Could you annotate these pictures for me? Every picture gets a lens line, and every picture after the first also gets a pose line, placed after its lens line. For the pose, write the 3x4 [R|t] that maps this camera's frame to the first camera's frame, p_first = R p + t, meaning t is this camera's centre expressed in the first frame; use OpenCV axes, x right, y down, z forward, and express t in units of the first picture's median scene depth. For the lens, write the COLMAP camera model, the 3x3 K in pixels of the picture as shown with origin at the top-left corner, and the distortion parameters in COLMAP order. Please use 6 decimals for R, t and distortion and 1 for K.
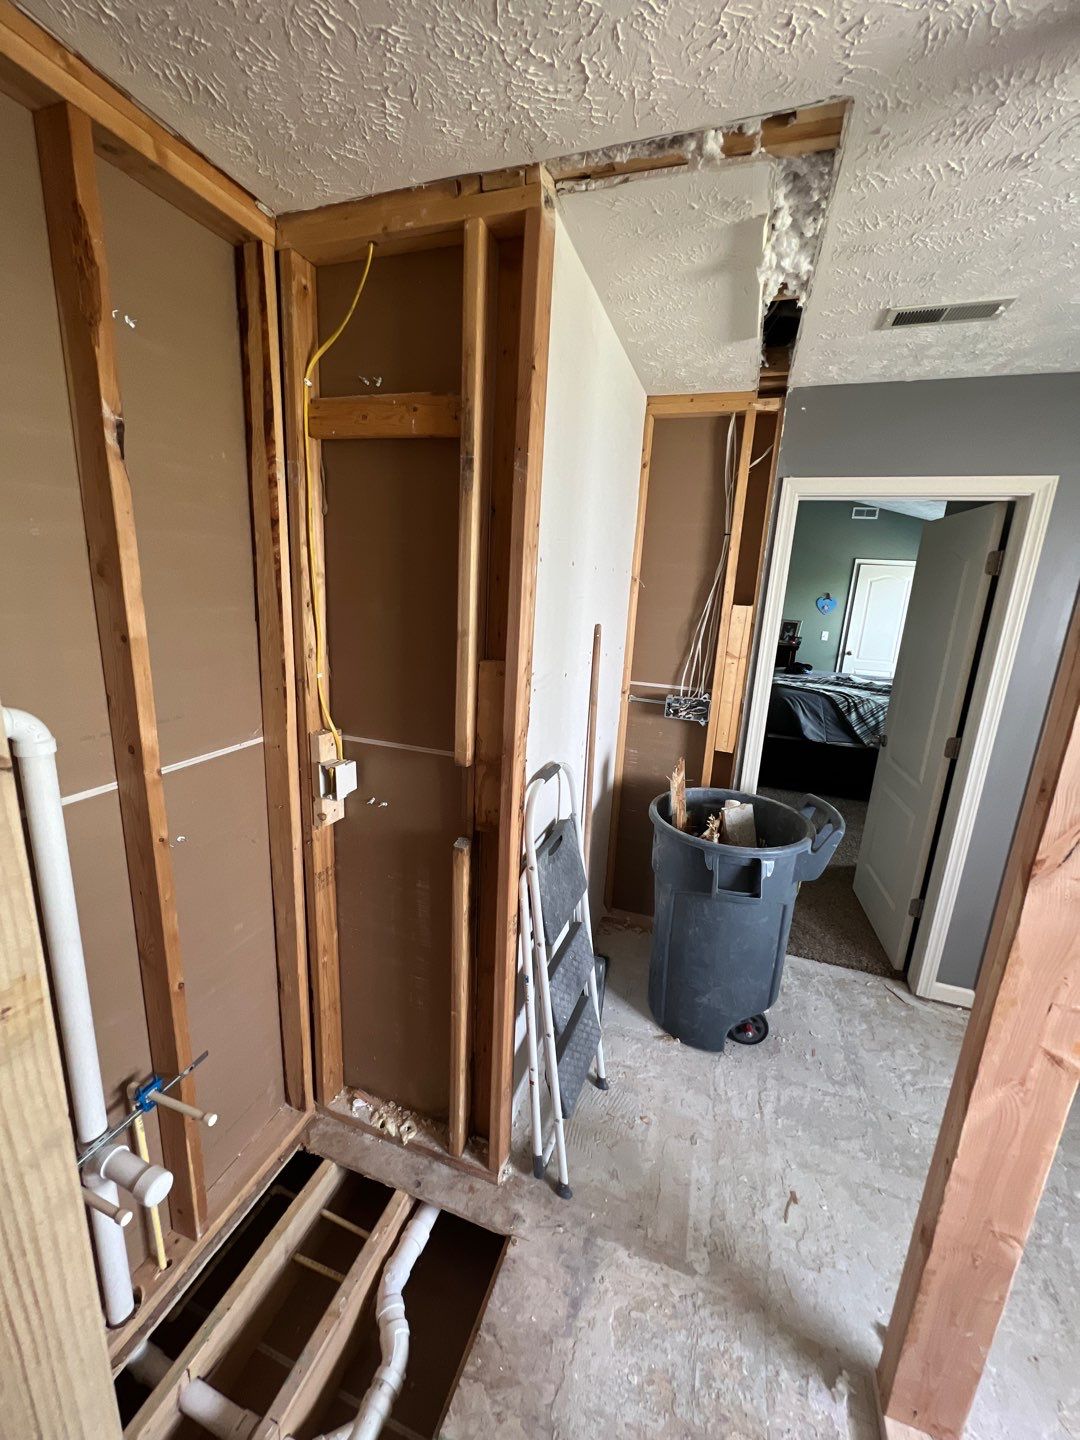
lens RADIAL K [[574.6, 0, 543.9], [0, 574.6, 716.1], [0, 0, 1]] dist [-0.001394, 0.000355]
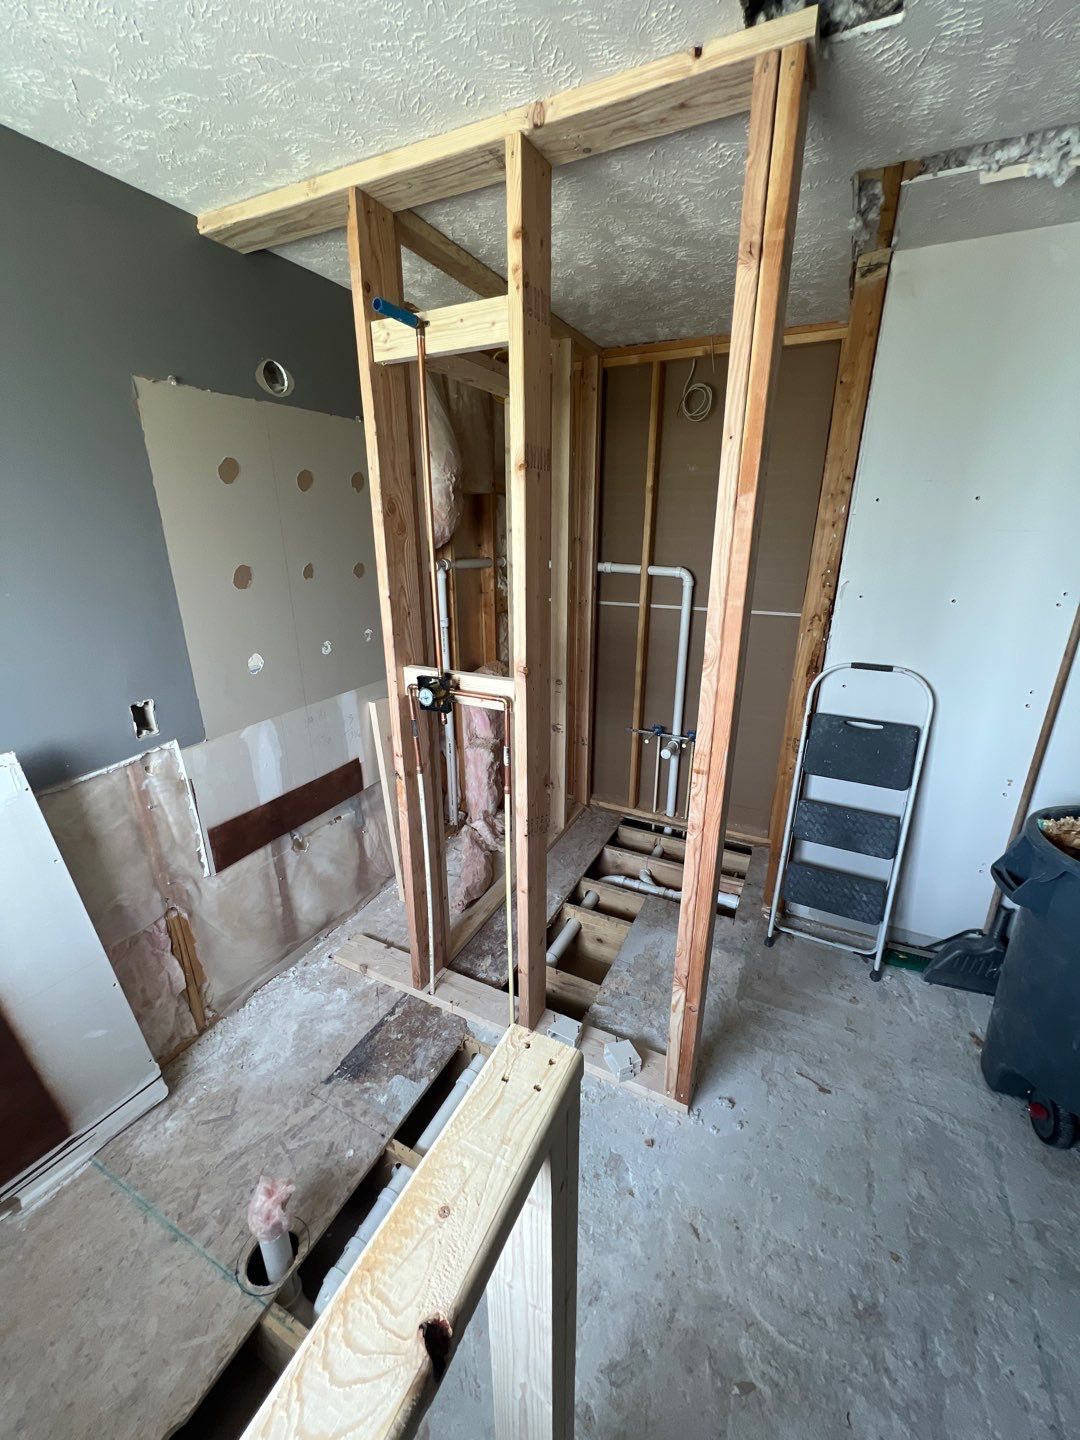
lens RADIAL K [[574.6, 0, 539.6], [0, 574.6, 713.2], [0, 0, 1]] dist [-0.001394, 0.000355]
pose [[-0.136876, 0.262671, -0.955128, 1.116062], [-0.235182, 0.928017, 0.288918, -0.005028], [0.962265, 0.264175, -0.065248, 0.305495]]
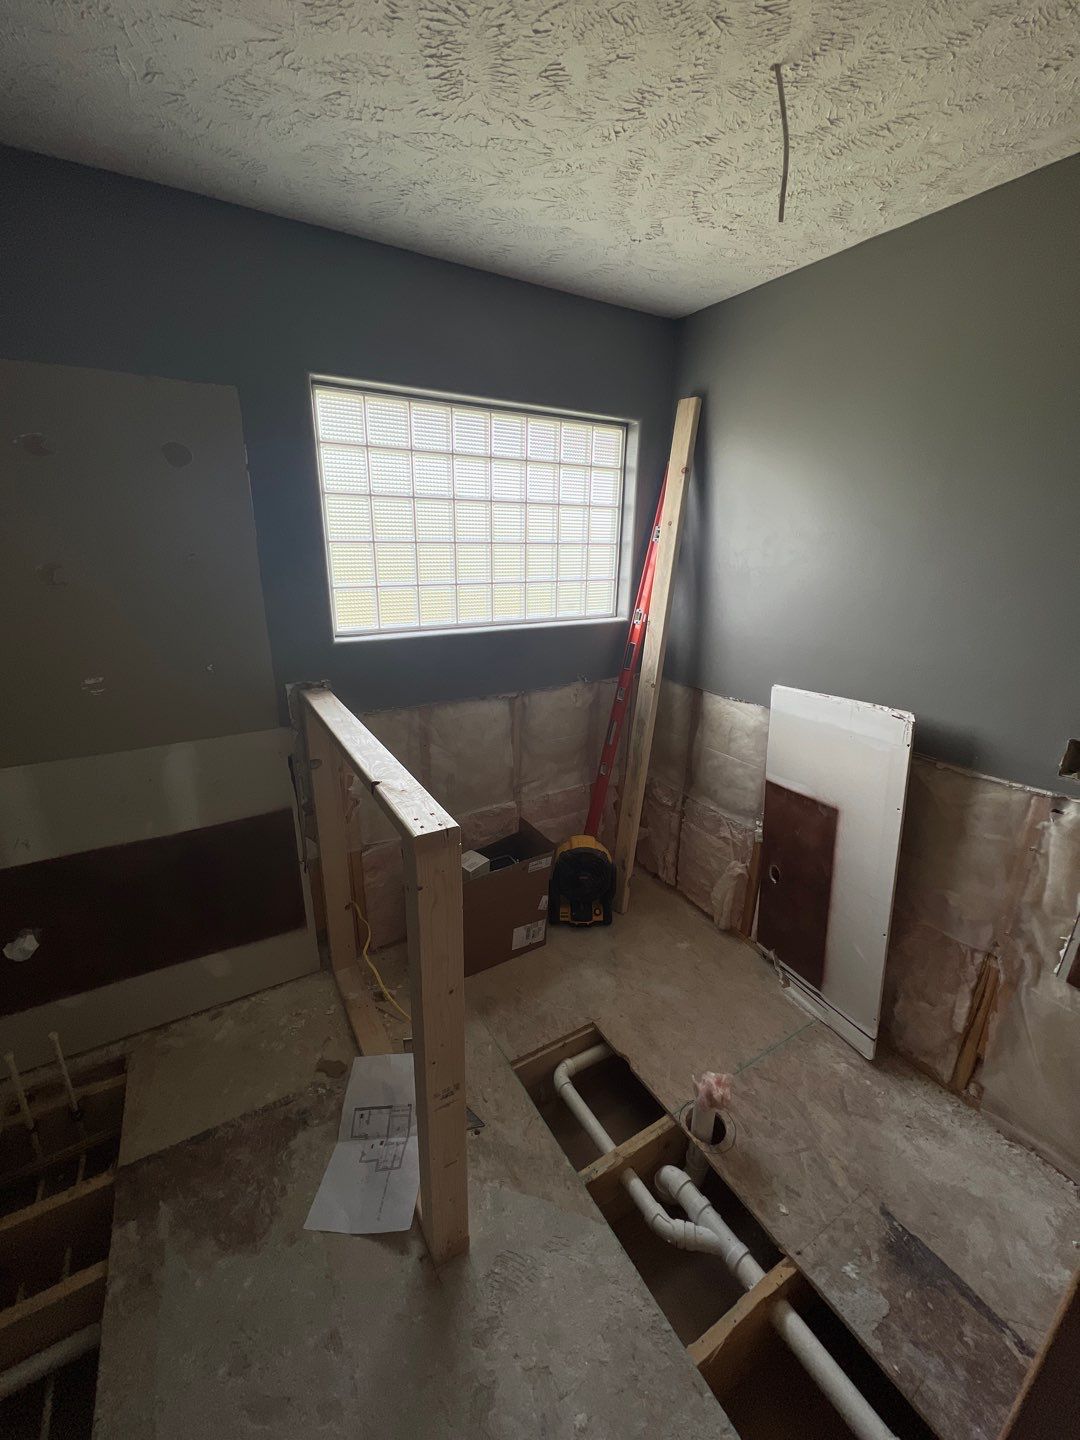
lens RADIAL K [[574.6, 0, 538.8], [0, 574.6, 715.2], [0, 0, 1]] dist [-0.001394, 0.000355]
pose [[-0.758799, -0.259825, 0.597256, 0.512592], [0.093636, 0.863945, 0.494805, -0.085323], [-0.644559, 0.431382, -0.631231, 0.555547]]
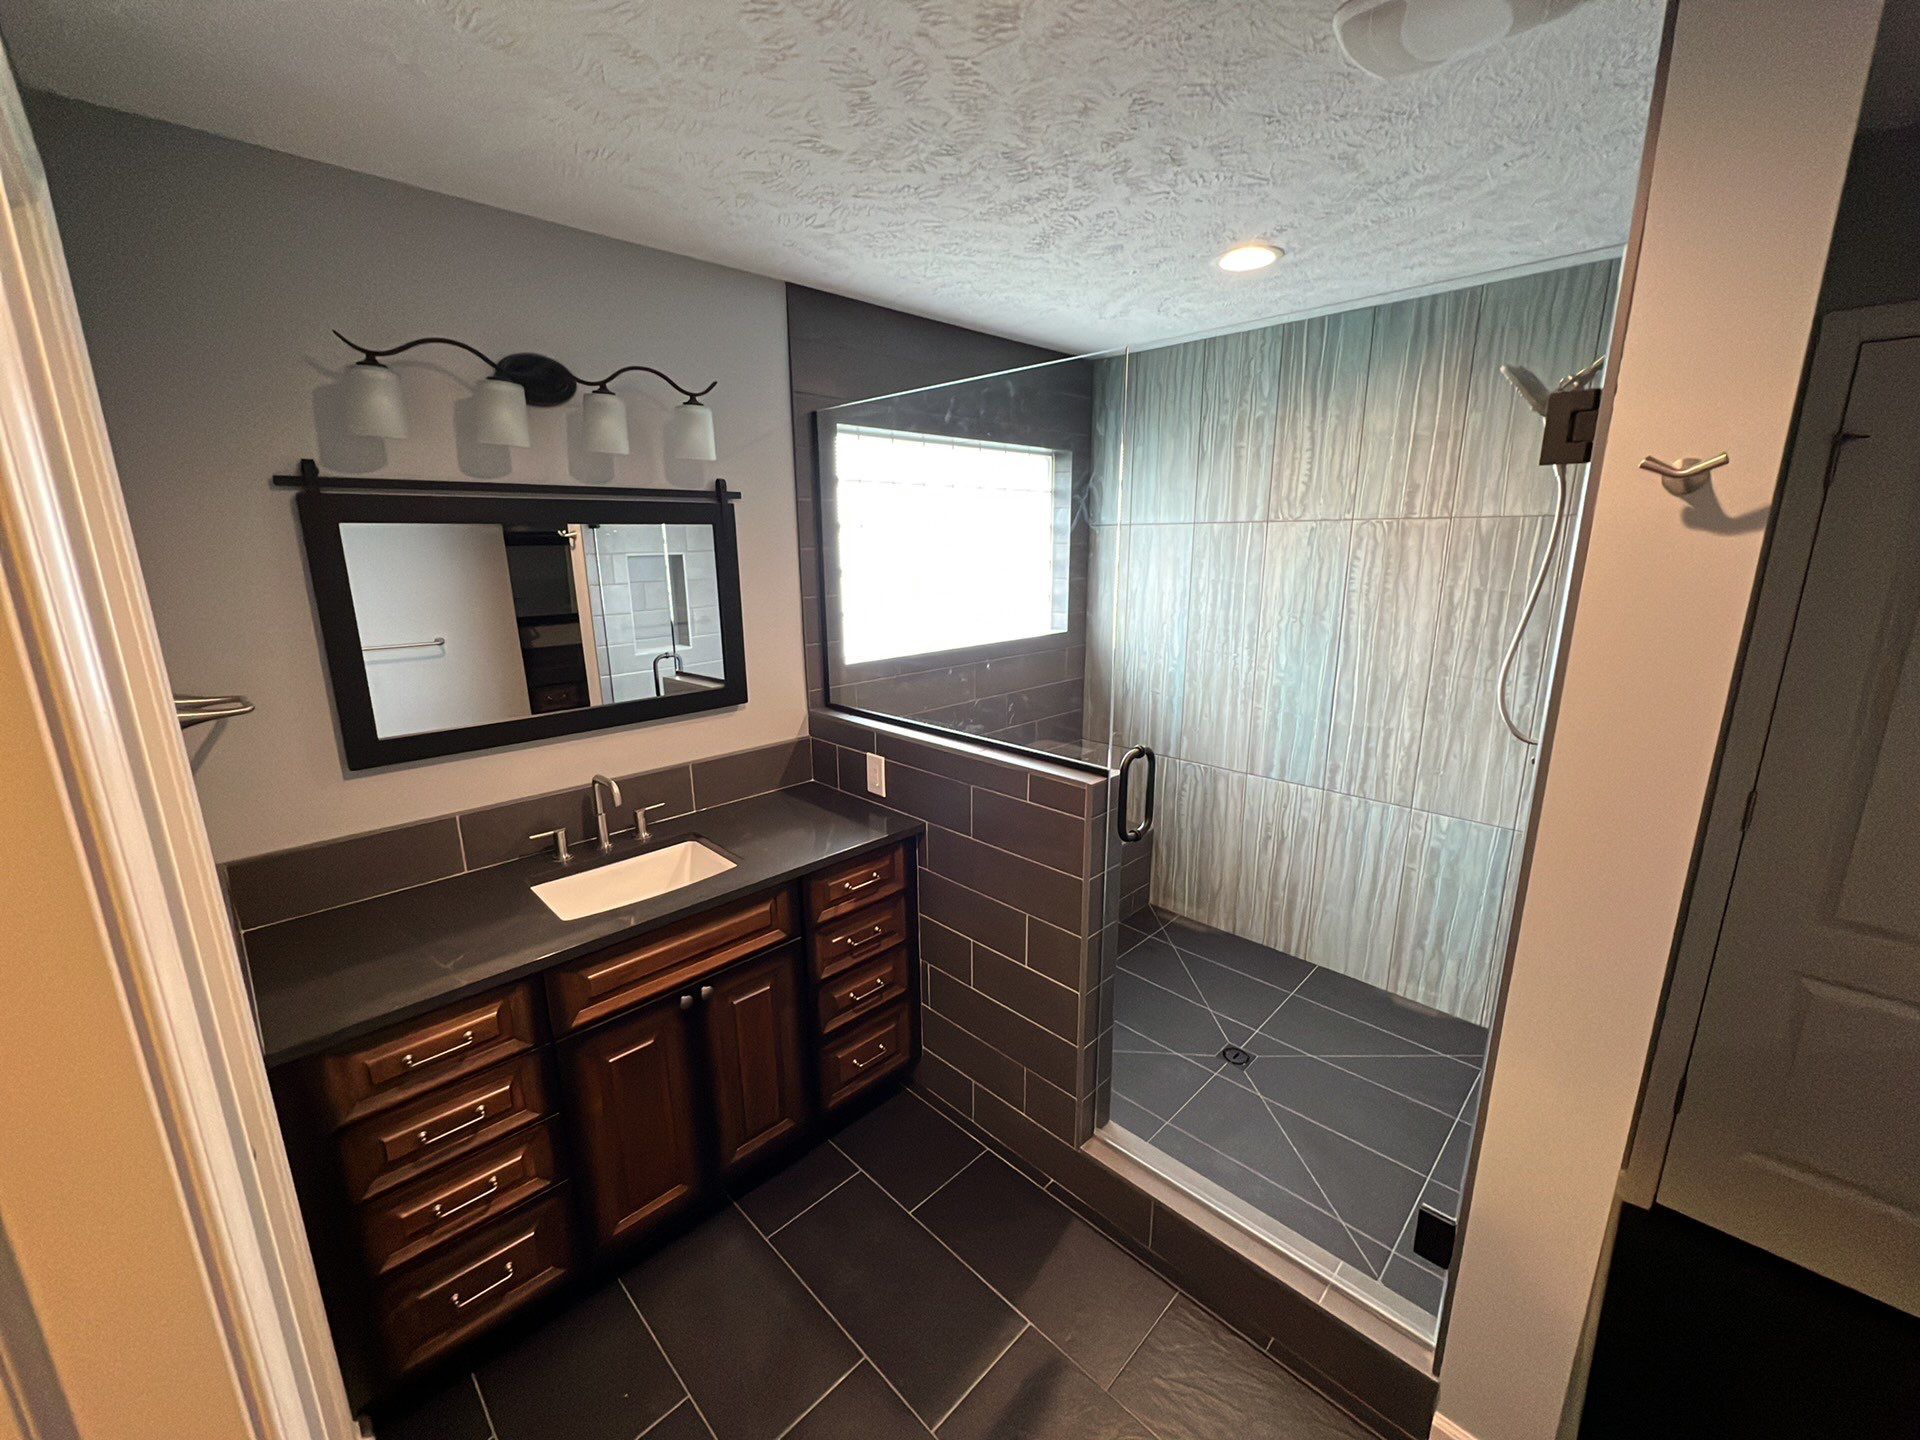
lens RADIAL K [[766.1, 0, 954.9], [0, 766.1, 720.1], [0, 0, 1]] dist [-0.001394, 0.000355]
pose [[-0.894656, -0.135259, 0.425788, 0.641019], [0.074187, 0.894856, 0.440147, -0.233727], [-0.440553, 0.425368, -0.790554, 1.125952]]
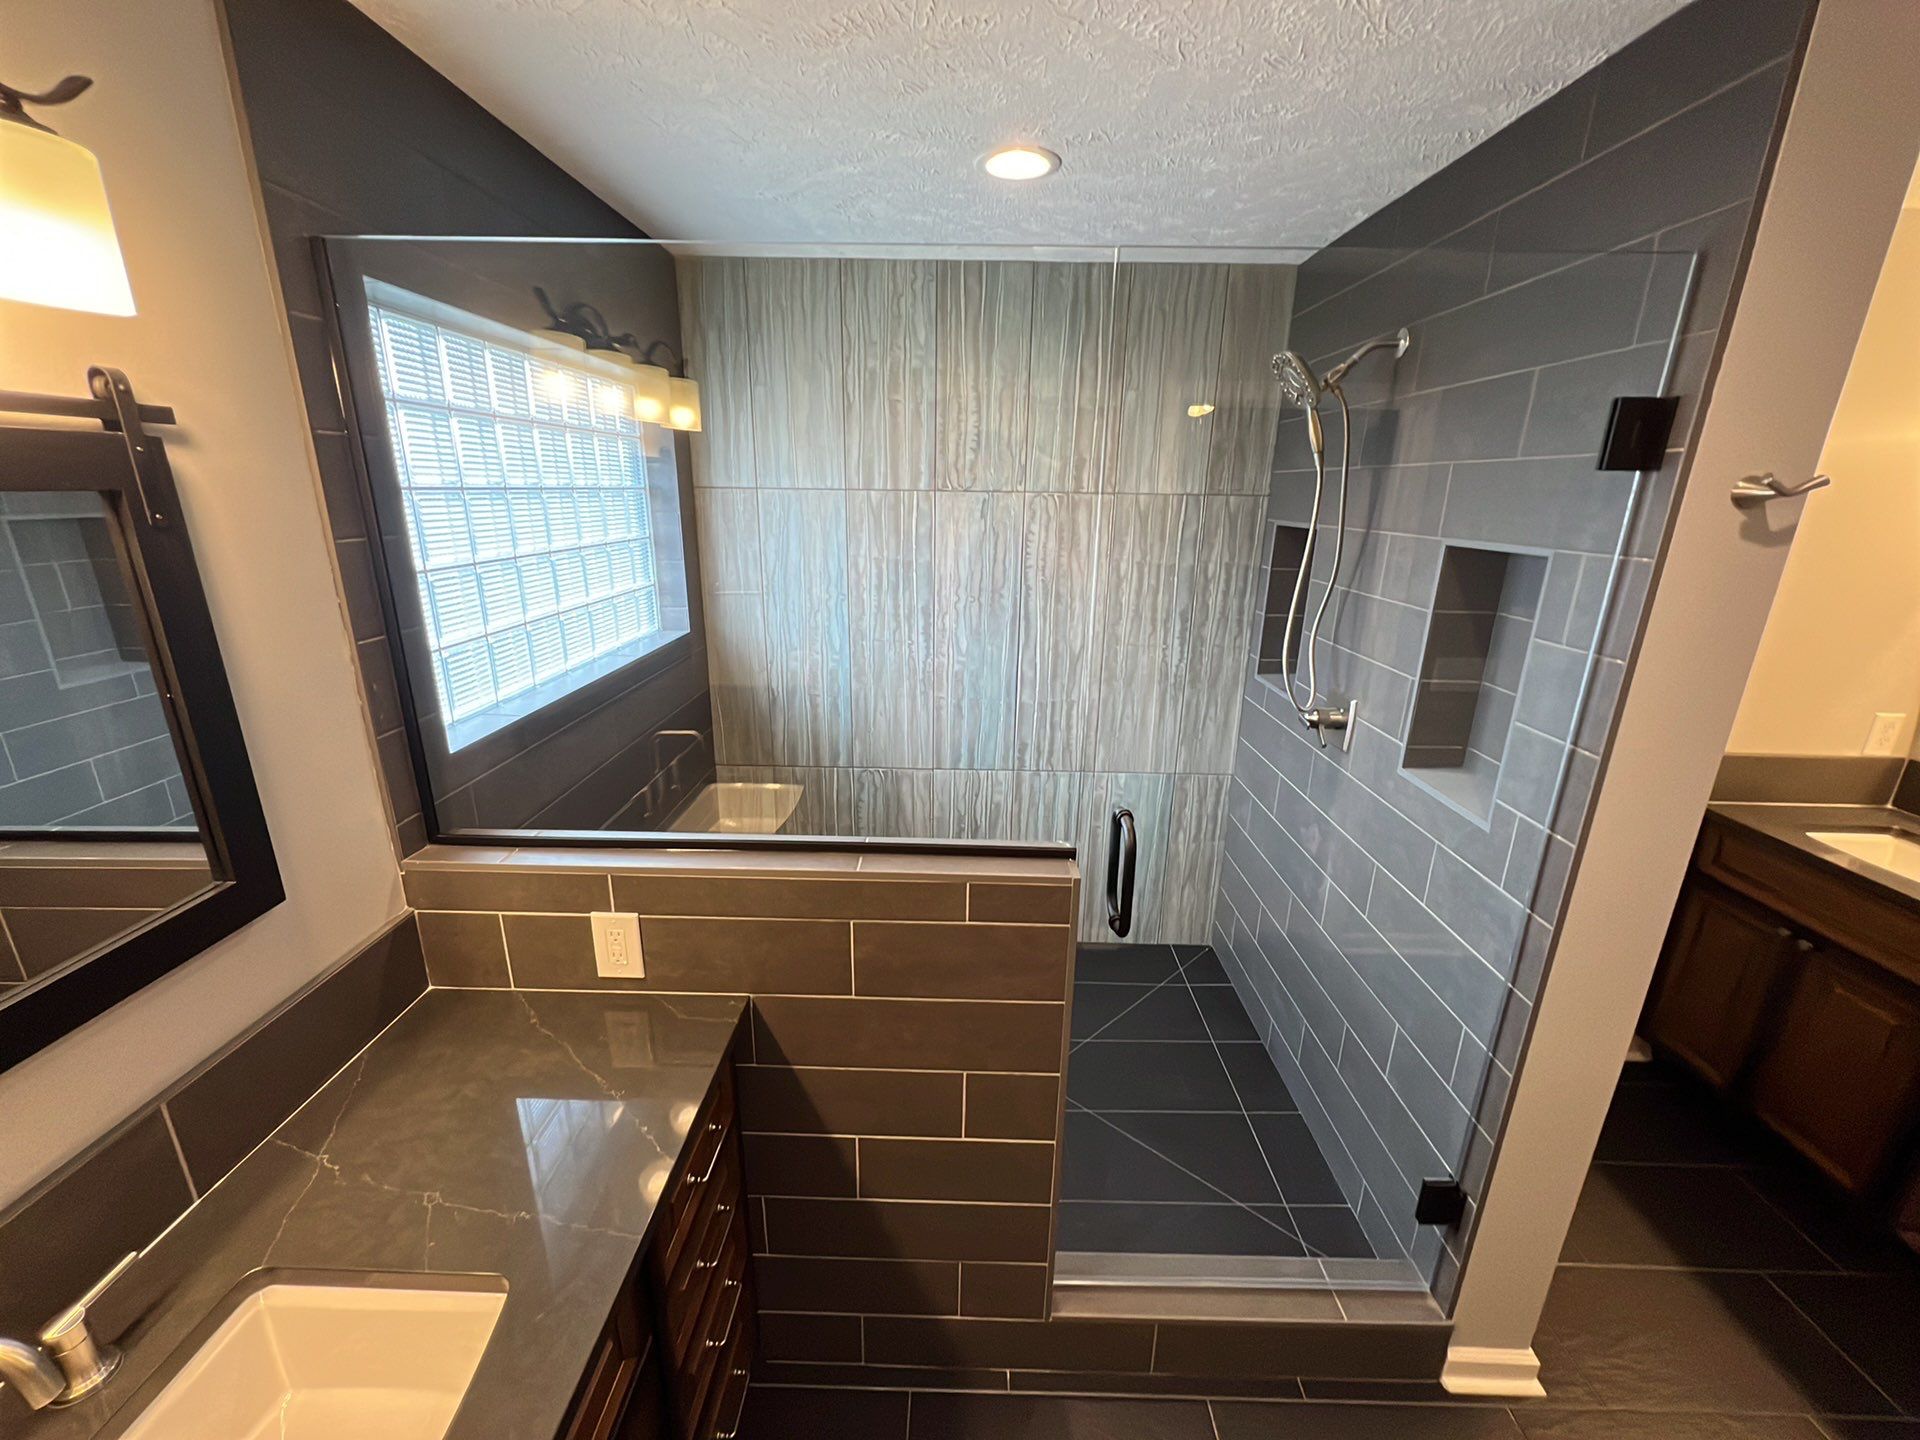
lens RADIAL K [[766.1, 0, 954.2], [0, 766.1, 720.7], [0, 0, 1]] dist [-0.001394, 0.000355]
pose [[-0.951885, 0.035634, -0.304377, 1.162120], [-0.120444, 0.869790, 0.478496, -0.170600], [0.281795, 0.492134, -0.823648, 0.813840]]
